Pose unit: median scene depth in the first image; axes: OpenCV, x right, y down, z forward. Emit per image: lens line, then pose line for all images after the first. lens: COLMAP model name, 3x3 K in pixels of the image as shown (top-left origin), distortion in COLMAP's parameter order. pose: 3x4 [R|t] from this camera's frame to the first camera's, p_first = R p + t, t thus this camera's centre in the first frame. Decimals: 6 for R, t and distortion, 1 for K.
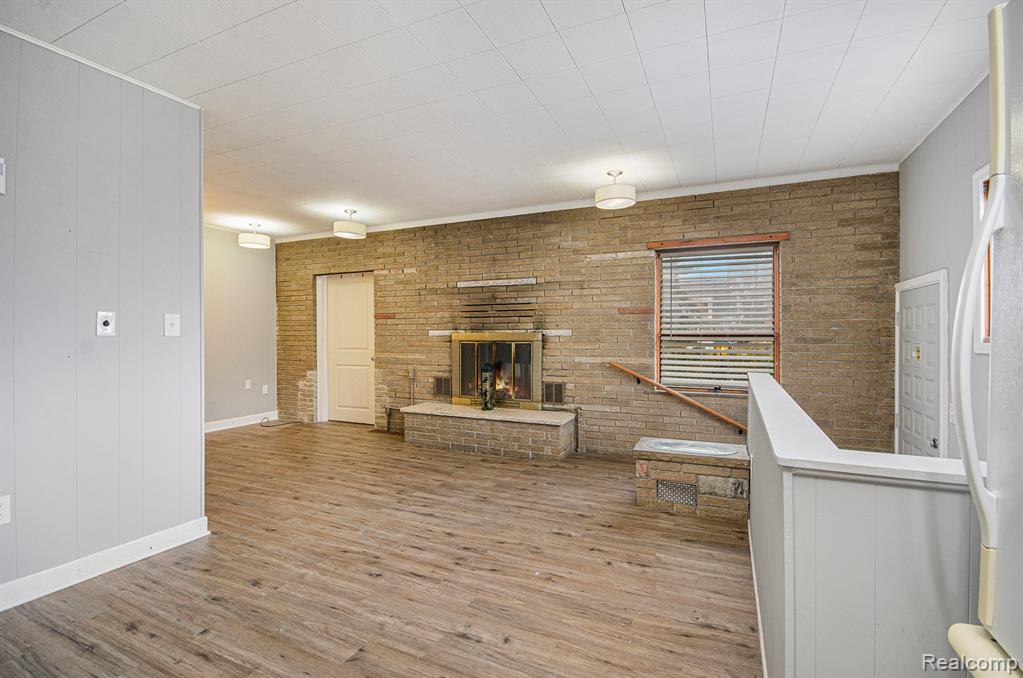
lens RADIAL K [[462.4, 0, 511.5], [0, 462.4, 339.0], [0, 0, 1]] dist [0.001120, 0.000057]
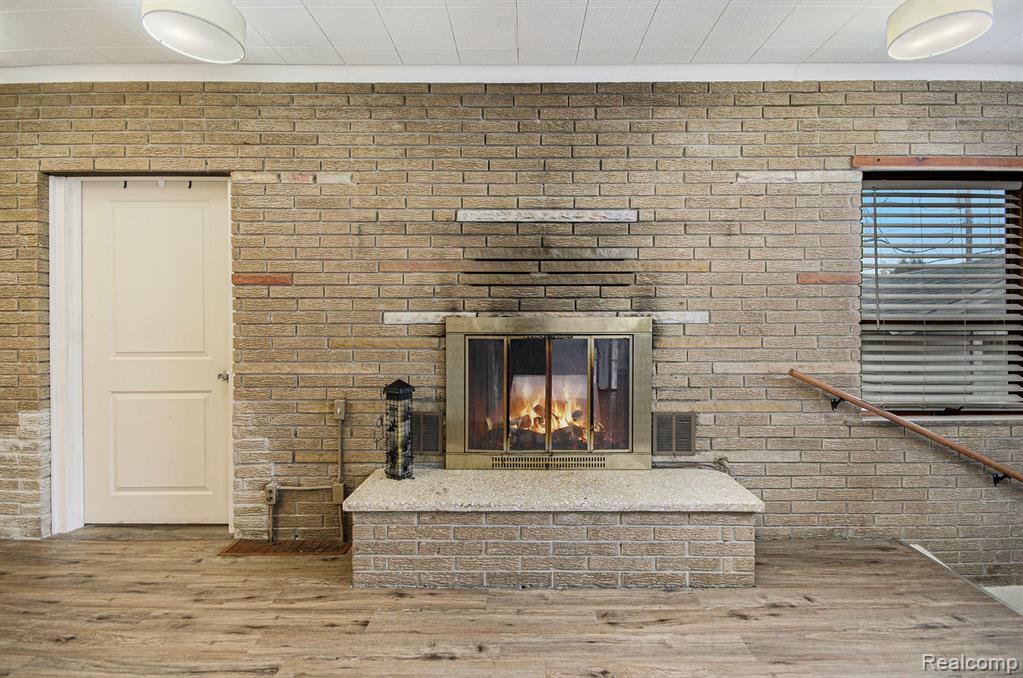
lens RADIAL K [[469.3, 0, 515.0], [0, 469.3, 324.1], [0, 0, 1]] dist [0.025835, -0.018497]
pose [[0.909438, -0.003240, 0.415826, -0.270804], [0.004480, 0.999988, -0.002008, -0.005247], [-0.415815, 0.003689, 0.909442, 0.551417]]
